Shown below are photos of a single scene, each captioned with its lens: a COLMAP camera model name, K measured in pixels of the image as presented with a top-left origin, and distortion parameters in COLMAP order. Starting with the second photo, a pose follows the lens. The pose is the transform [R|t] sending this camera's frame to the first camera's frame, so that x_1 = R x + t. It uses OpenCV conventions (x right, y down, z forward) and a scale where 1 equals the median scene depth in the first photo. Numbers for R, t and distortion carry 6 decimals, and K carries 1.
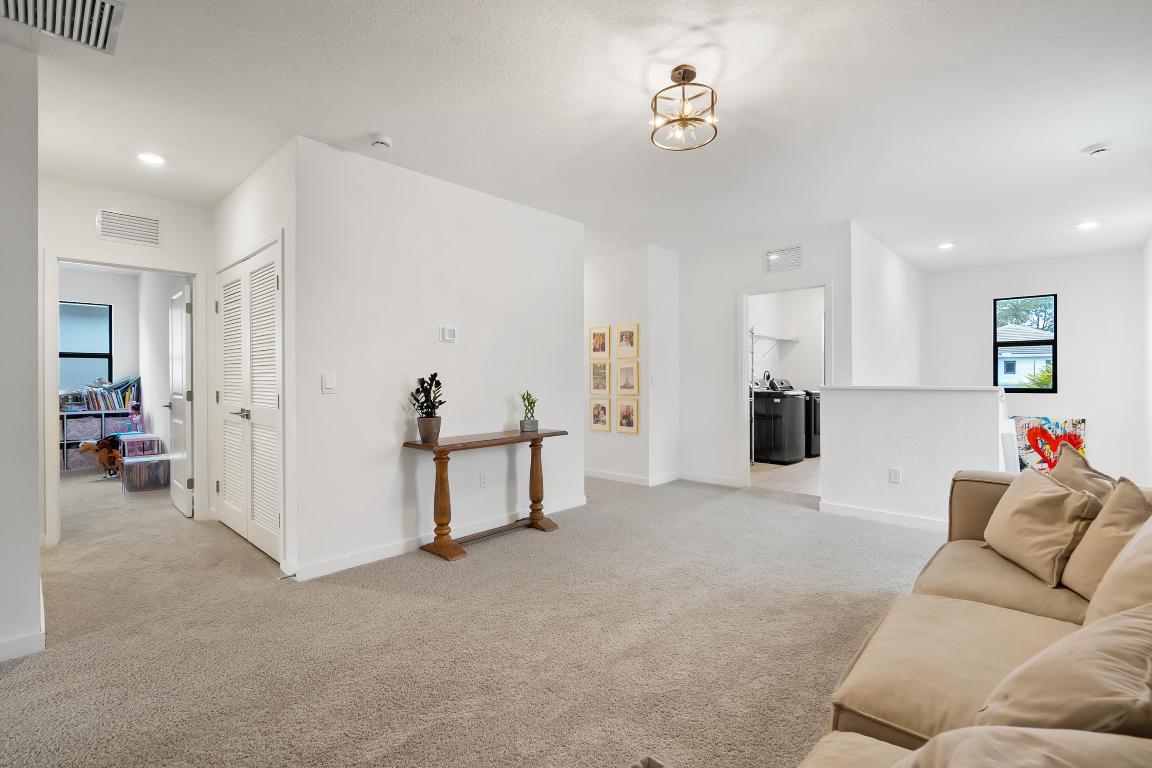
lens RADIAL K [[524.2, 0, 573.8], [0, 524.2, 375.0], [0, 0, 1]] dist [0.000865, 0.000298]
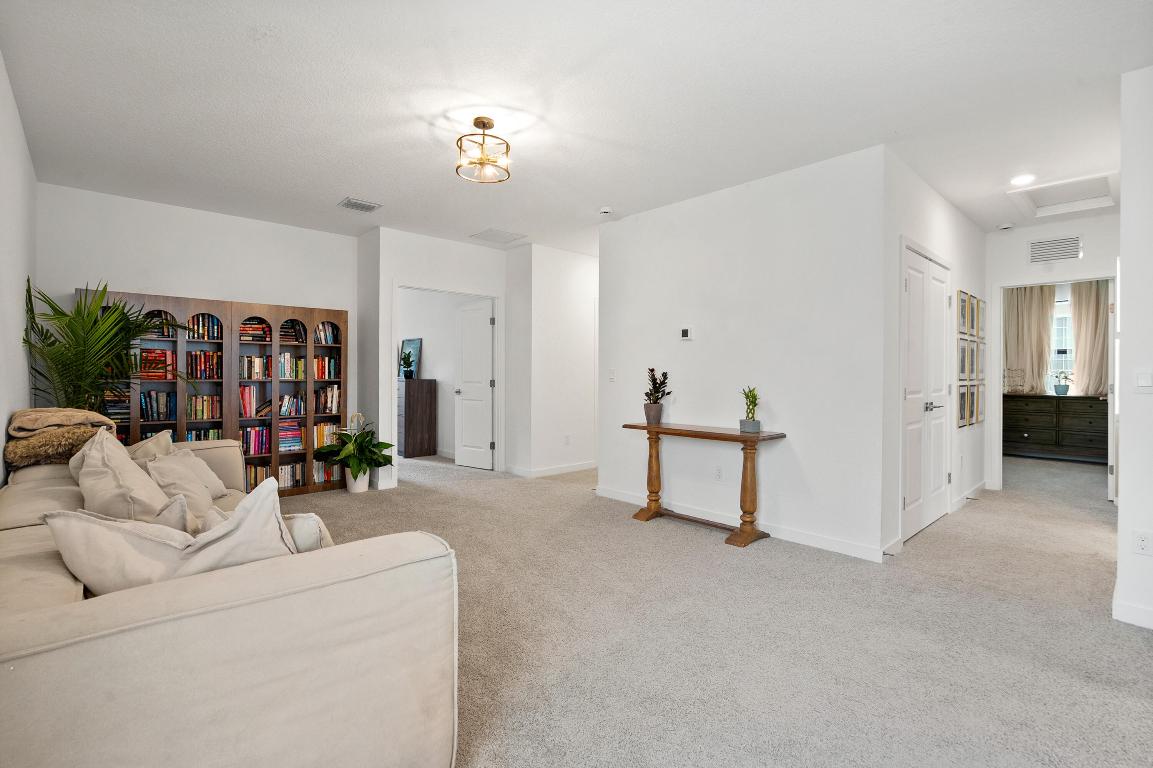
lens RADIAL K [[524.7, 0, 574.3], [0, 524.7, 375.0], [0, 0, 1]] dist [0.000865, 0.000298]
pose [[-0.065770, 0.012630, -0.997755, 0.941247], [0.005615, 0.999909, 0.012287, -0.005977], [0.997819, -0.004794, -0.065835, 0.858330]]
